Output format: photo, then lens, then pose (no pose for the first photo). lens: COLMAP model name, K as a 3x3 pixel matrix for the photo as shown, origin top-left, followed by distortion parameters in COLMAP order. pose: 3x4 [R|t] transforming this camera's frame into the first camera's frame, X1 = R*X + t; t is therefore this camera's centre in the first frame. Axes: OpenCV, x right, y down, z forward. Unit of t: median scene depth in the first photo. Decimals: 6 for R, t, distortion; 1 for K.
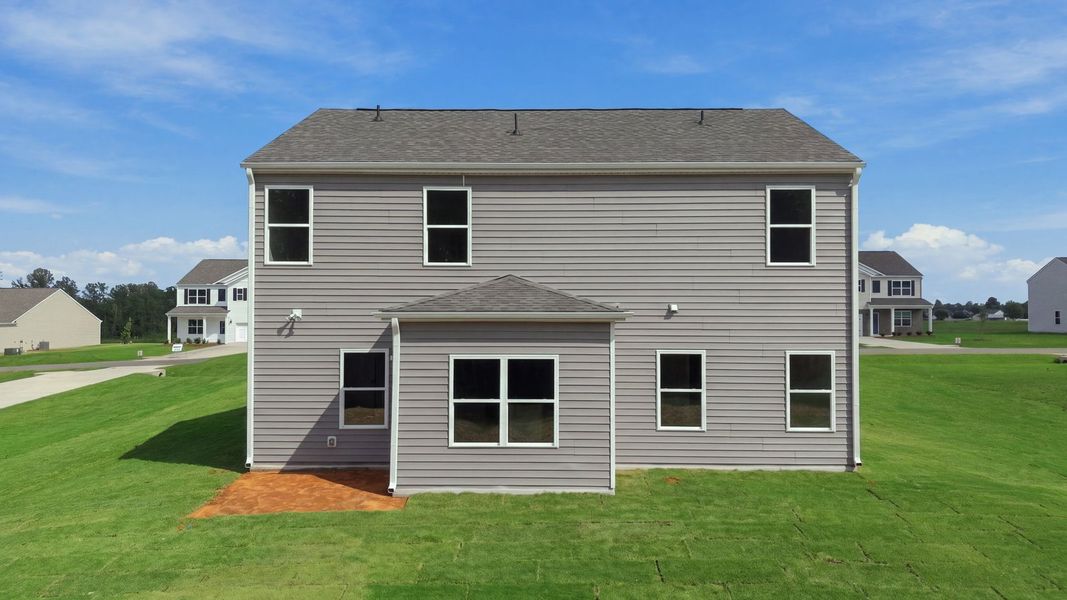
lens RADIAL K [[732.8, 0, 533.5], [0, 732.8, 300.0], [0, 0, 1]] dist [0.038201, -0.001322]
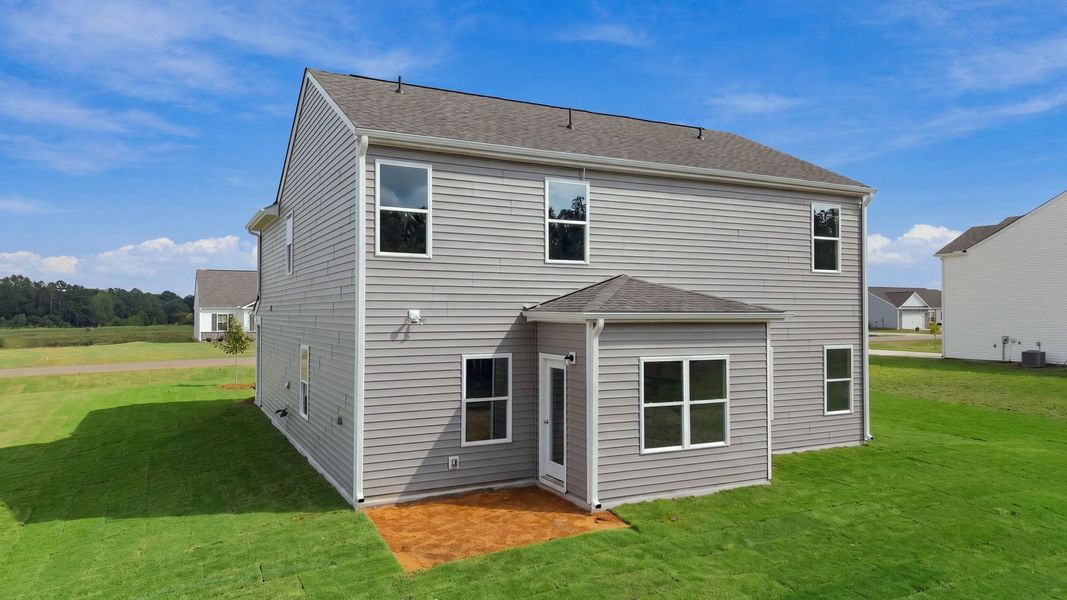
lens RADIAL K [[710.2, 0, 533.5], [0, 710.2, 300.0], [0, 0, 1]] dist [0.056488, -0.002160]
pose [[0.883921, 0.007082, 0.467583, -0.588383], [-0.007594, 0.999971, -0.000789, 0.001167], [-0.467575, -0.002854, 0.883949, 0.216143]]
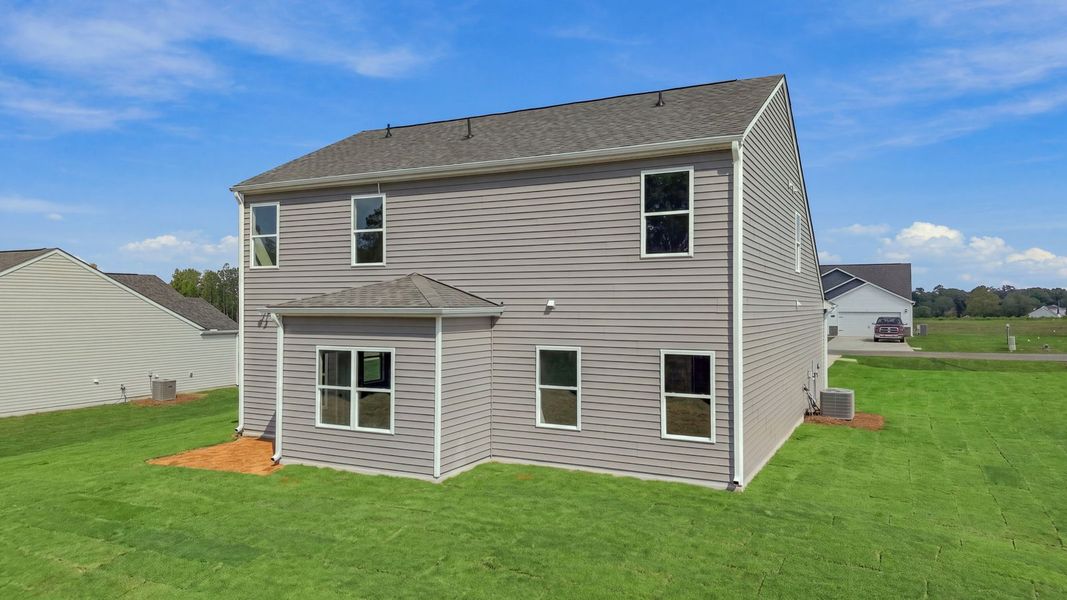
lens RADIAL K [[710.2, 0, 533.5], [0, 710.2, 300.0], [0, 0, 1]] dist [0.056488, -0.002160]
pose [[0.898837, -0.004566, -0.438259, 0.587052], [0.008952, 0.999928, 0.007942, -0.001411], [0.438192, -0.011062, 0.898813, 0.136476]]
